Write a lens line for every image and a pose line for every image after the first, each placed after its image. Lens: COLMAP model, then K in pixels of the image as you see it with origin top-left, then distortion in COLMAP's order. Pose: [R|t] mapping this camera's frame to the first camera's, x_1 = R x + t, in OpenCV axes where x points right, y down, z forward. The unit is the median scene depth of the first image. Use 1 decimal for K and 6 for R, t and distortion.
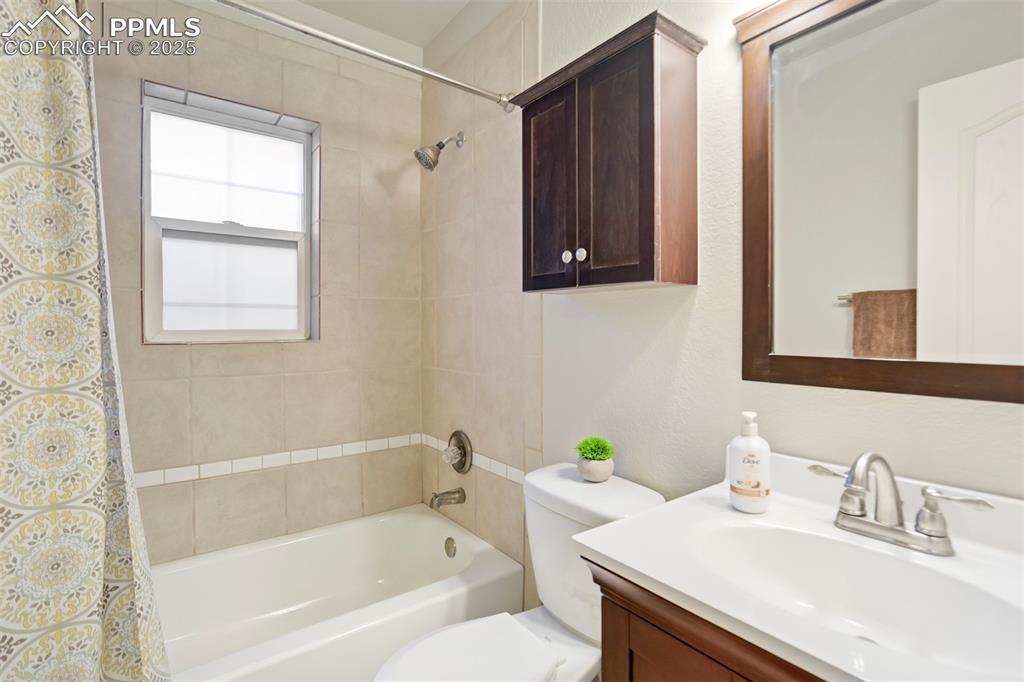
lens RADIAL K [[488.5, 0, 509.4], [0, 488.5, 340.2], [0, 0, 1]] dist [-0.035385, 0.023284]
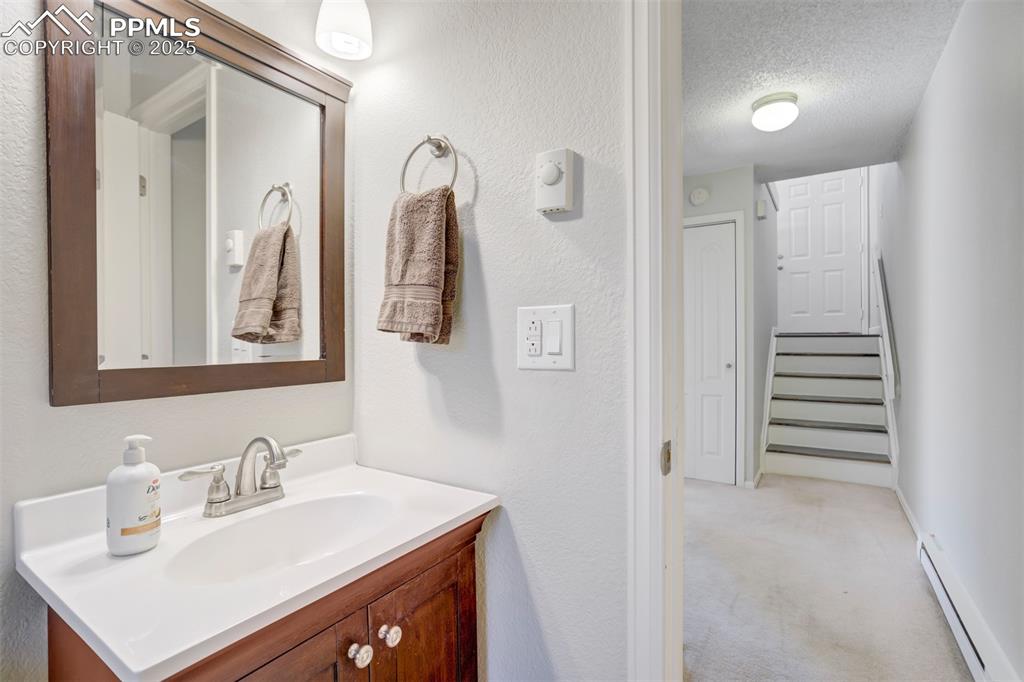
lens RADIAL K [[488.5, 0, 509.4], [0, 488.5, 340.2], [0, 0, 1]] dist [-0.035385, 0.023284]
pose [[-0.350676, -0.004339, 0.936487, -0.554185], [0.020383, 0.999717, 0.012265, -0.019374], [-0.936275, 0.023390, -0.350488, 0.689911]]
